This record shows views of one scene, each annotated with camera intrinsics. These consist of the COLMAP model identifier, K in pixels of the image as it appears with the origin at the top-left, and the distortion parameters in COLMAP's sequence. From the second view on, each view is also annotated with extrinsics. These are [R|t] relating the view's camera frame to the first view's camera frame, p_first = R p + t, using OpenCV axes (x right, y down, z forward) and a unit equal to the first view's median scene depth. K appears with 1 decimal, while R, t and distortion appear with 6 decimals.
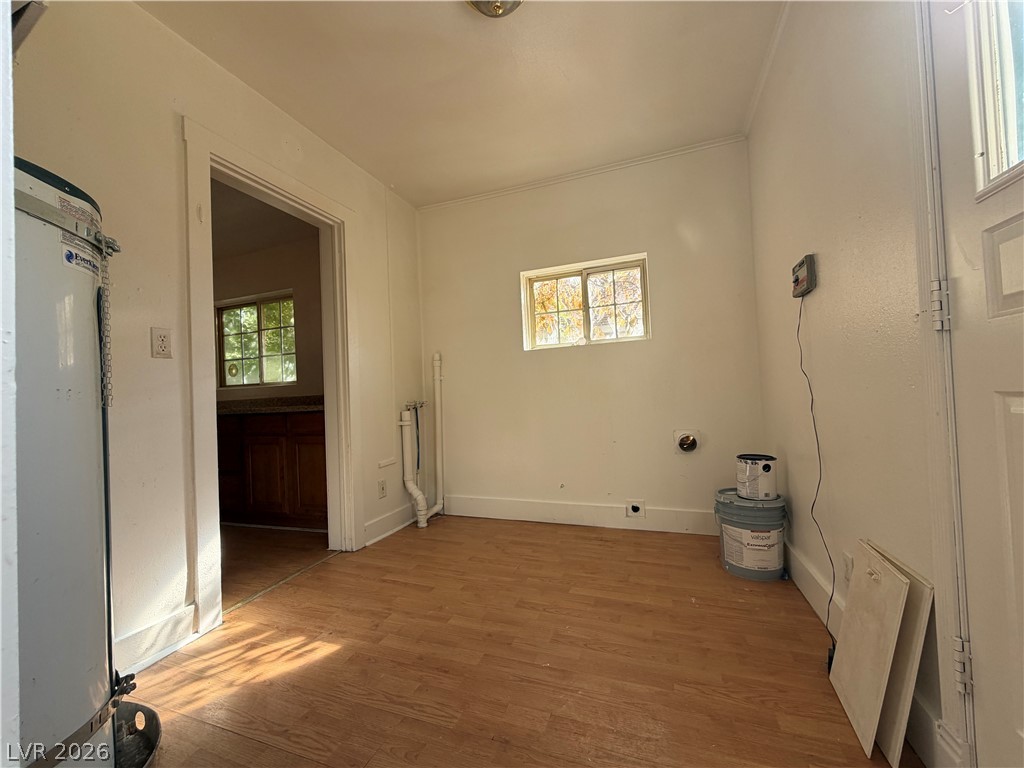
lens RADIAL K [[407.5, 0, 505.6], [0, 407.5, 385.0], [0, 0, 1]] dist [0.007723, -0.000117]
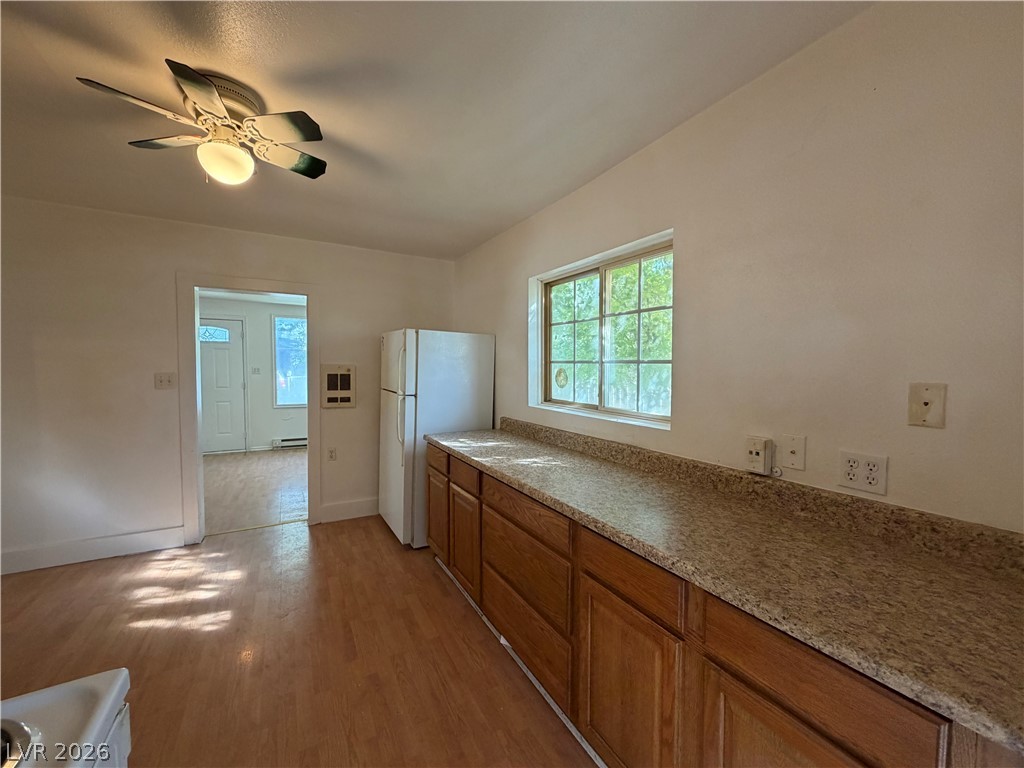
lens RADIAL K [[407.5, 0, 507.1], [0, 407.5, 378.9], [0, 0, 1]] dist [0.007723, -0.000117]
pose [[0.756701, 0.075676, -0.649366, -0.314659], [-0.023605, 0.995793, 0.088542, -0.089822], [0.653334, -0.051672, 0.755304, 0.460371]]
